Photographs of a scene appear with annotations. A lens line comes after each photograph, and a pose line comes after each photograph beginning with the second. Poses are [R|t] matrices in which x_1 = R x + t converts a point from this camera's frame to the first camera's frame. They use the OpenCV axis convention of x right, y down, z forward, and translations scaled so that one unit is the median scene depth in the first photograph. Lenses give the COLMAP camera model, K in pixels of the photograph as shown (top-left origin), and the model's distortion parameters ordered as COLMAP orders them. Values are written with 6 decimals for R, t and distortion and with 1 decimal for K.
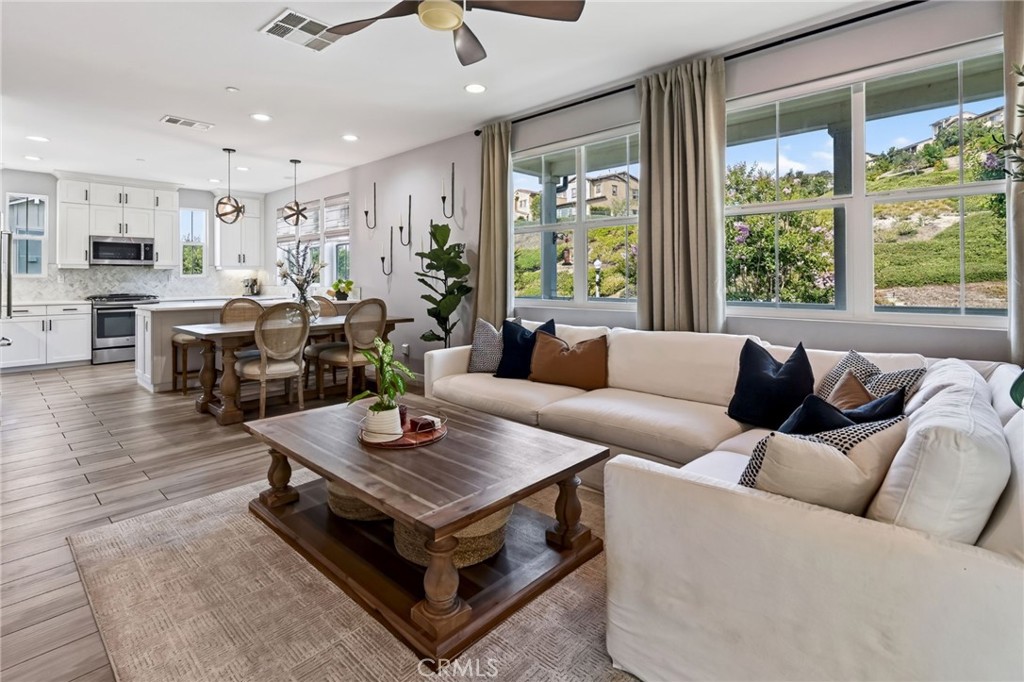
lens RADIAL K [[480.0, 0, 512.6], [0, 480.0, 277.1], [0, 0, 1]] dist [-0.011813, 0.001691]
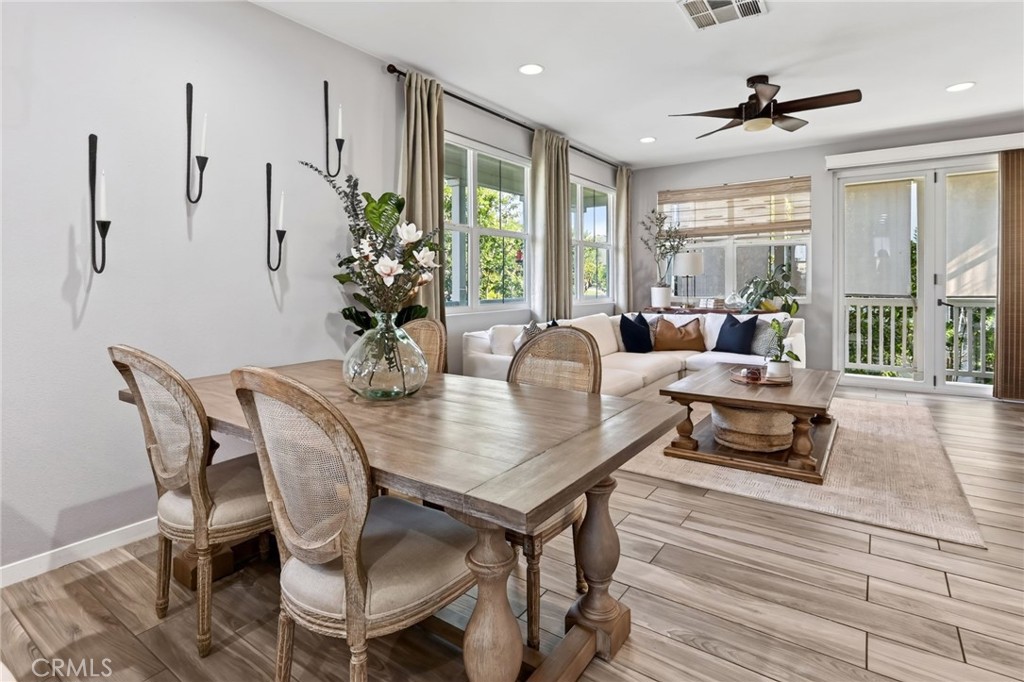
lens RADIAL K [[524.0, 0, 509.2], [0, 524.0, 291.9], [0, 0, 1]] dist [0.002613, -0.001685]
pose [[-0.128363, -0.015605, 0.991605, -0.572774], [-0.000795, 0.999877, 0.015632, 0.002287], [-0.991727, 0.001218, -0.128359, 0.635433]]
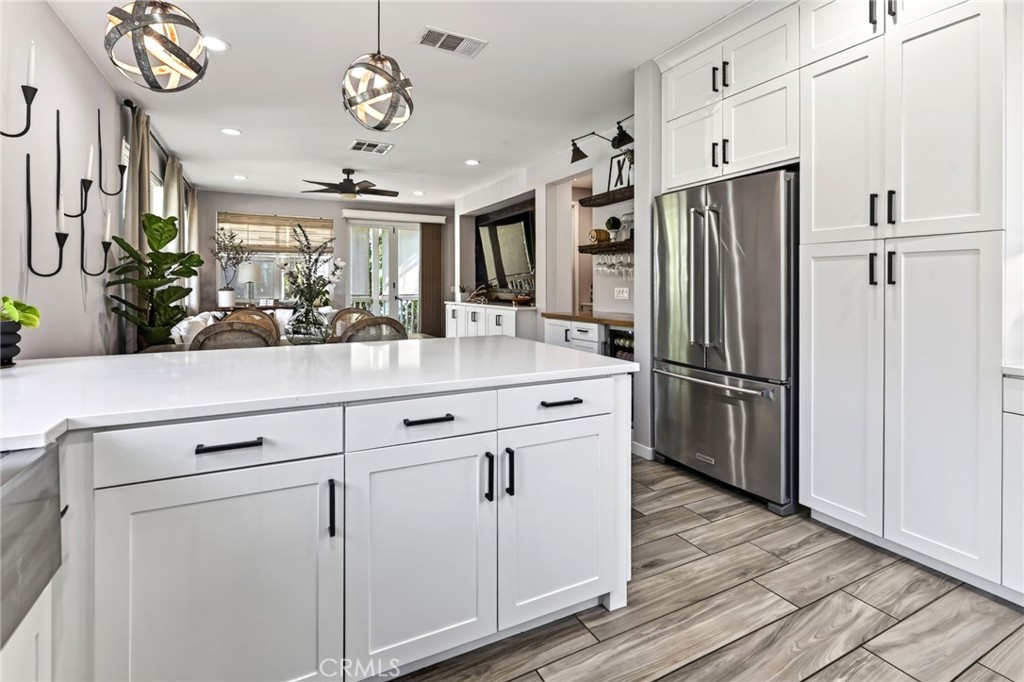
lens RADIAL K [[480.0, 0, 506.6], [0, 480.0, 299.7], [0, 0, 1]] dist [-0.011813, 0.001691]
pose [[-0.929495, -0.005943, 0.368787, -0.662878], [0.002304, 0.999757, 0.021919, 0.006932], [-0.368827, 0.021224, -0.929256, 1.059613]]
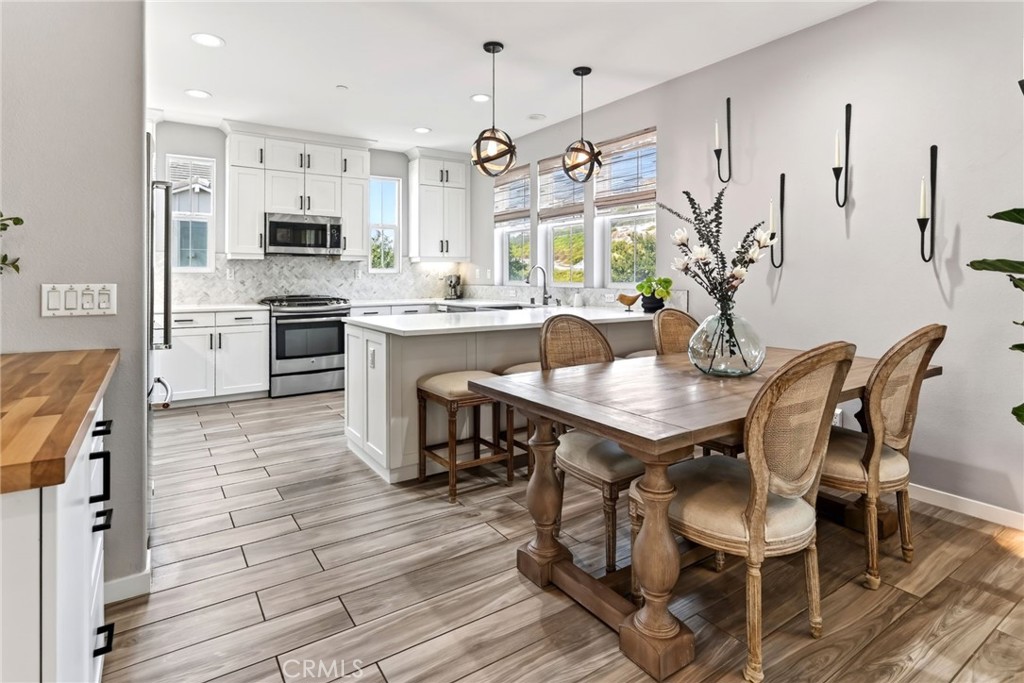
lens RADIAL K [[524.0, 0, 517.3], [0, 524.0, 278.2], [0, 0, 1]] dist [0.002613, -0.001685]
pose [[0.972610, 0.004973, -0.232390, -0.341496], [-0.003081, 0.999959, 0.008507, 0.001940], [0.232423, -0.007558, 0.972585, 0.327751]]
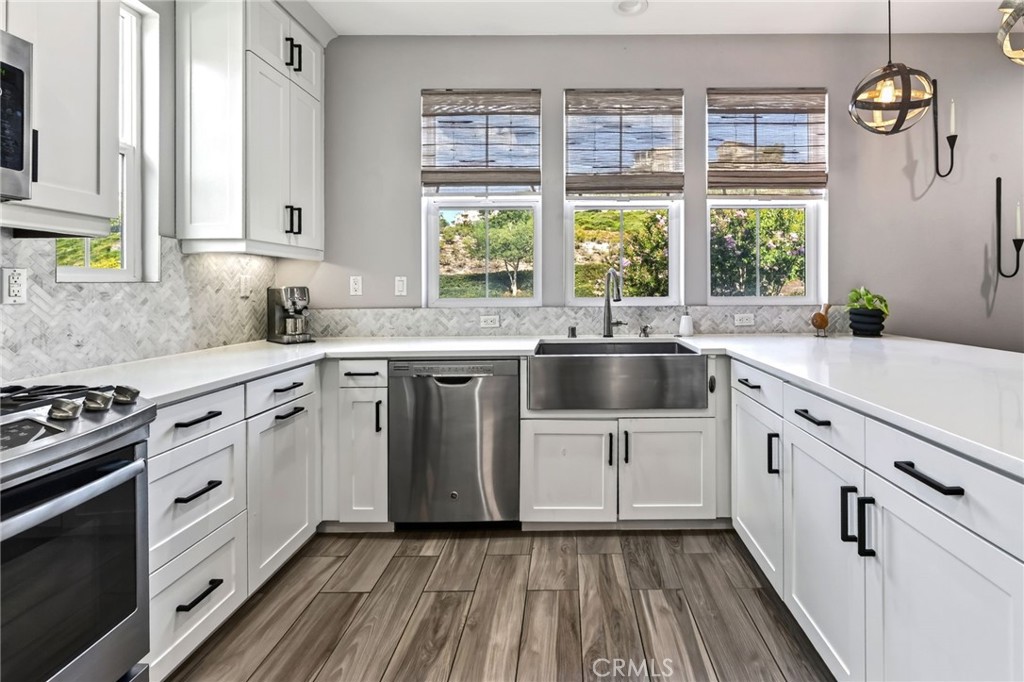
lens RADIAL K [[468.9, 0, 569.4], [0, 468.9, 293.1], [0, 0, 1]] dist [-0.005915, 0.002822]
pose [[0.743094, -0.006410, 0.669156, -0.772498], [0.000829, 0.999962, 0.008658, 0.005912], [-0.669186, -0.005879, 0.743071, 0.807429]]
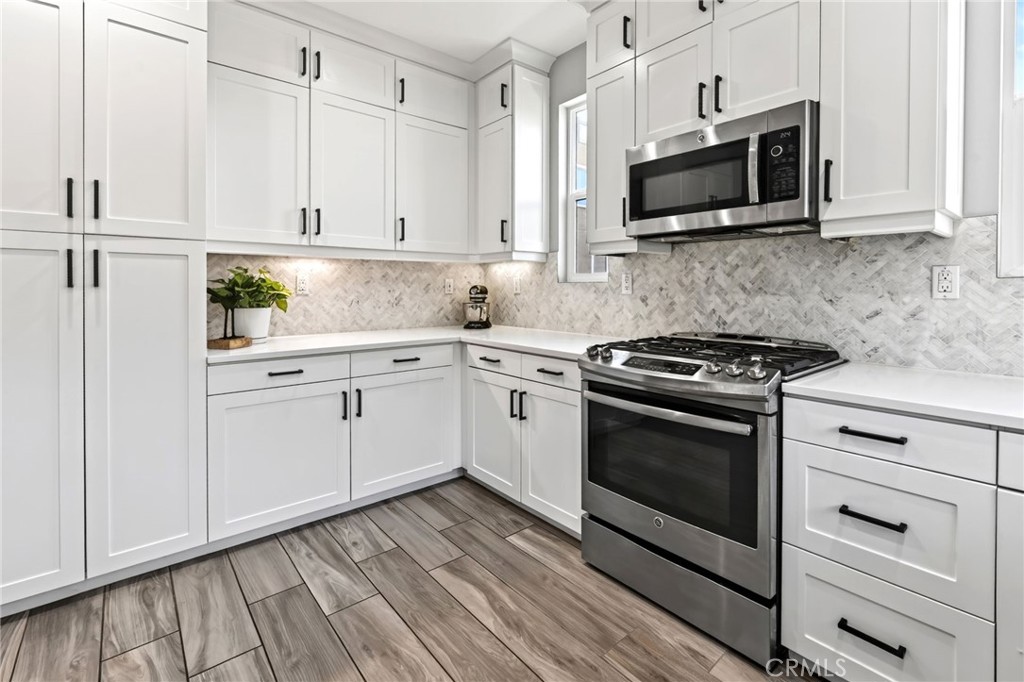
lens RADIAL K [[468.9, 0, 516.5], [0, 468.9, 293.7], [0, 0, 1]] dist [-0.005915, 0.002822]
pose [[-0.138926, 0.019034, -0.990120, -0.554816], [0.004756, 0.999817, 0.018553, 0.004638], [0.990291, -0.002132, -0.138991, 0.961949]]
